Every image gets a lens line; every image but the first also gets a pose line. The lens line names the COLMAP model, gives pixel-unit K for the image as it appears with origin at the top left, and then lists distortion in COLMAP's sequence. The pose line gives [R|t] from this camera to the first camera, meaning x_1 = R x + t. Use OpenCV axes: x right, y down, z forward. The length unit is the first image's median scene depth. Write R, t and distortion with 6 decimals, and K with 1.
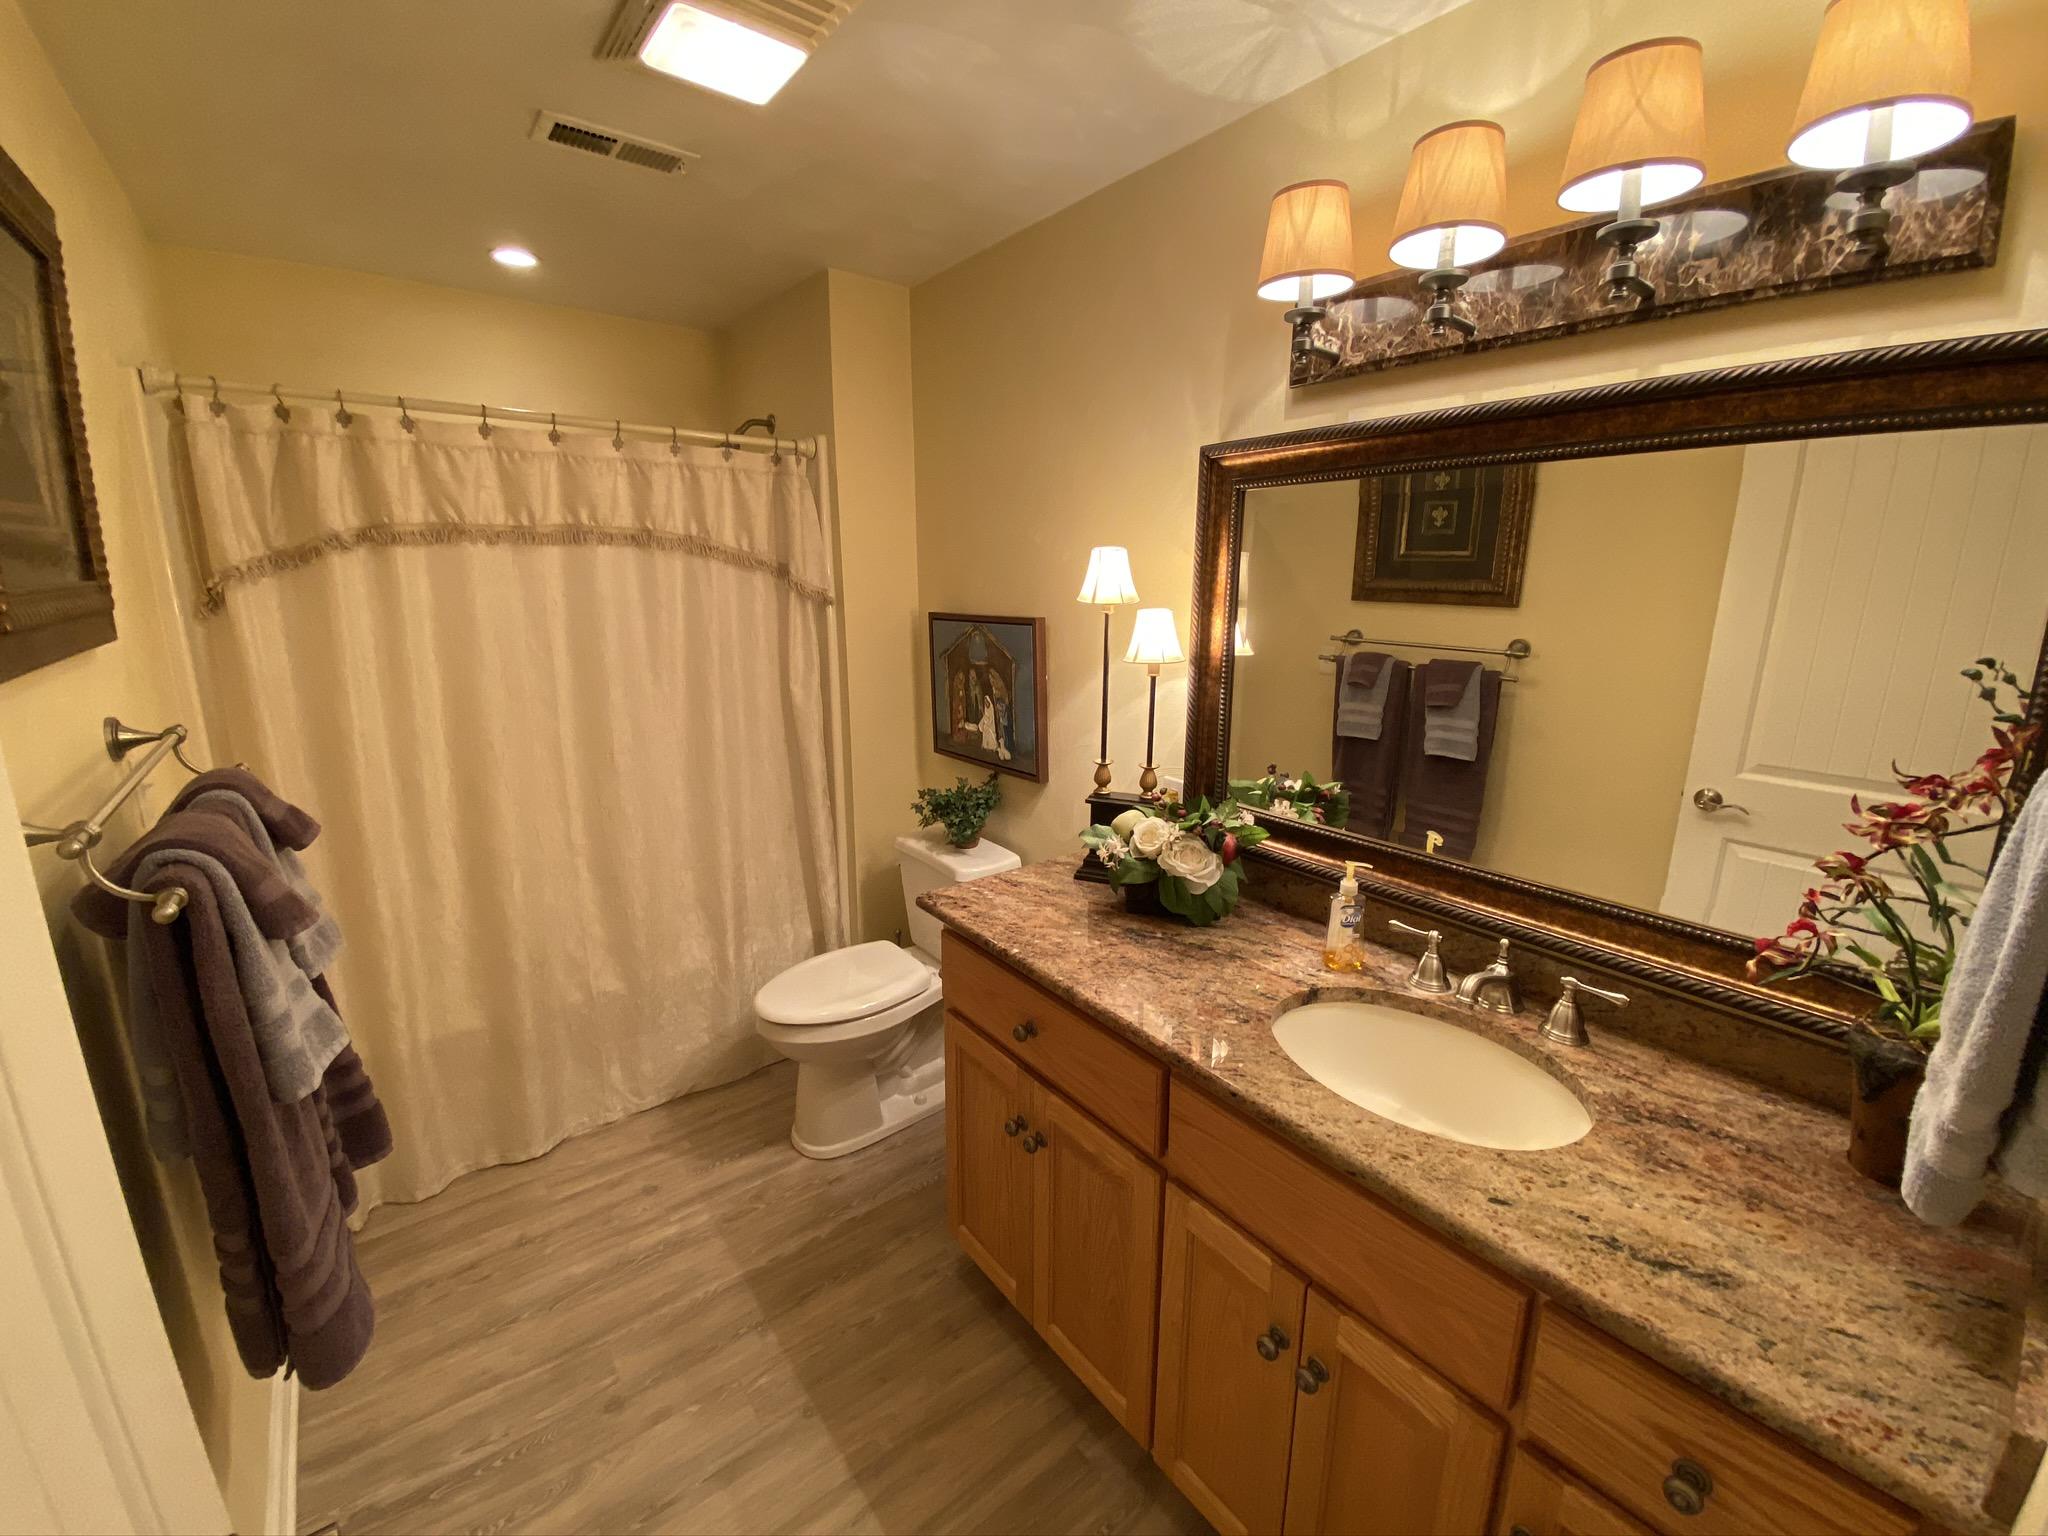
lens RADIAL K [[827.4, 0, 1024.3], [0, 827.4, 766.5], [0, 0, 1]] dist [0.019803, -0.019986]
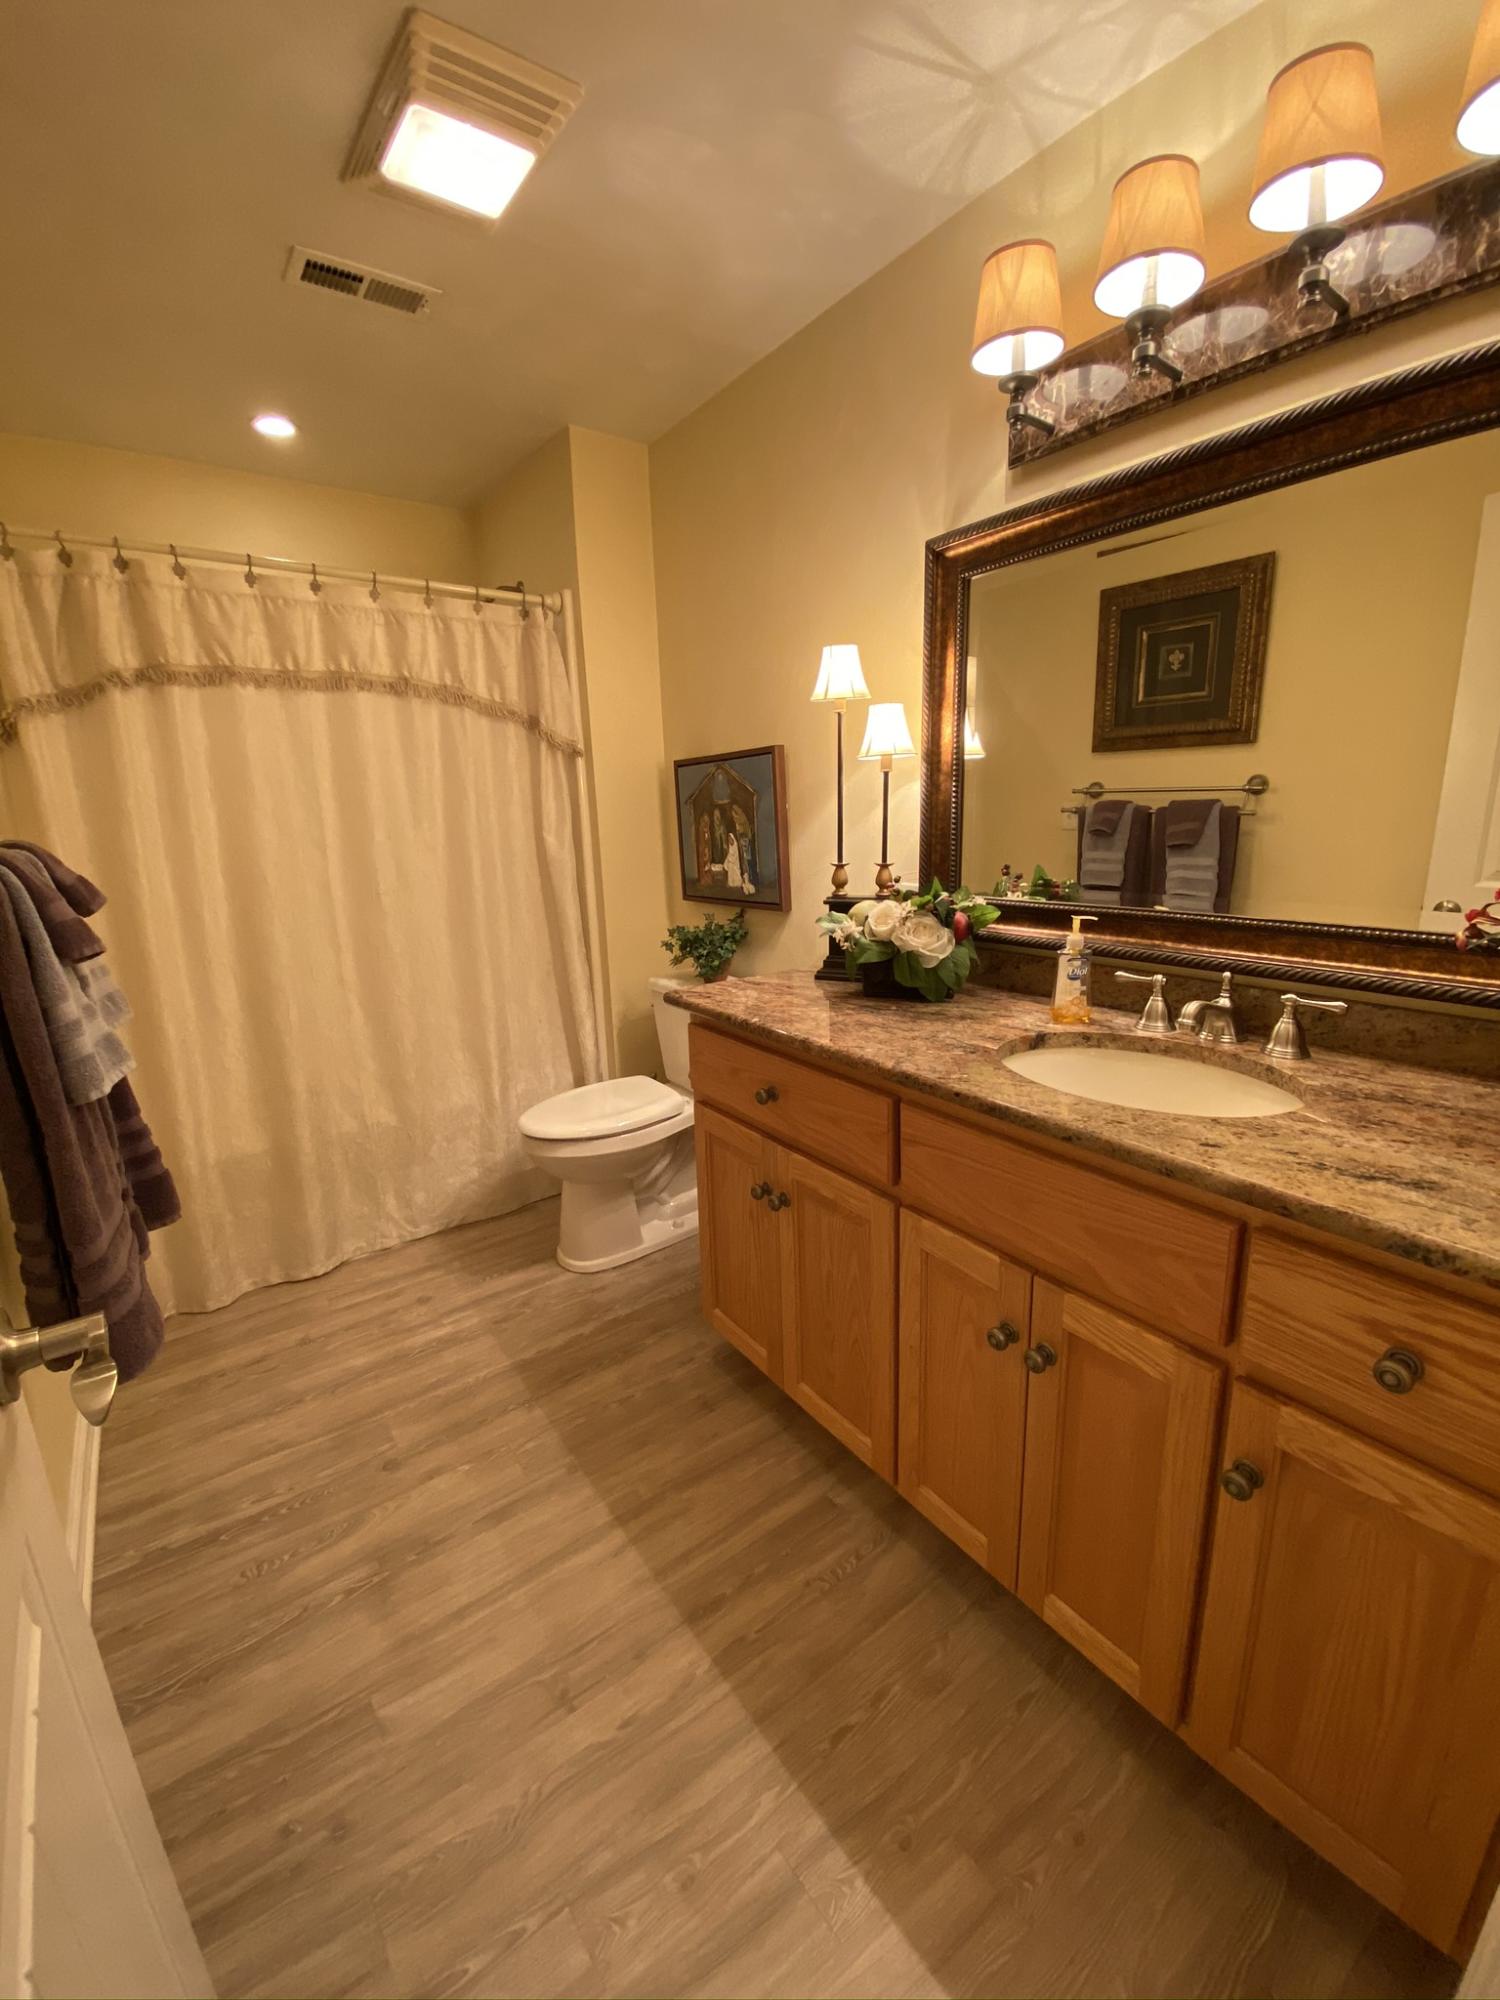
lens RADIAL K [[808.1, 0, 754.2], [0, 808.1, 1001.5], [0, 0, 1]] dist [0.019803, -0.019986]
pose [[0.999010, -0.024678, -0.037017, 0.023144], [0.024930, 0.999669, 0.006348, 0.174886], [0.036848, -0.007265, 0.999294, -0.019932]]
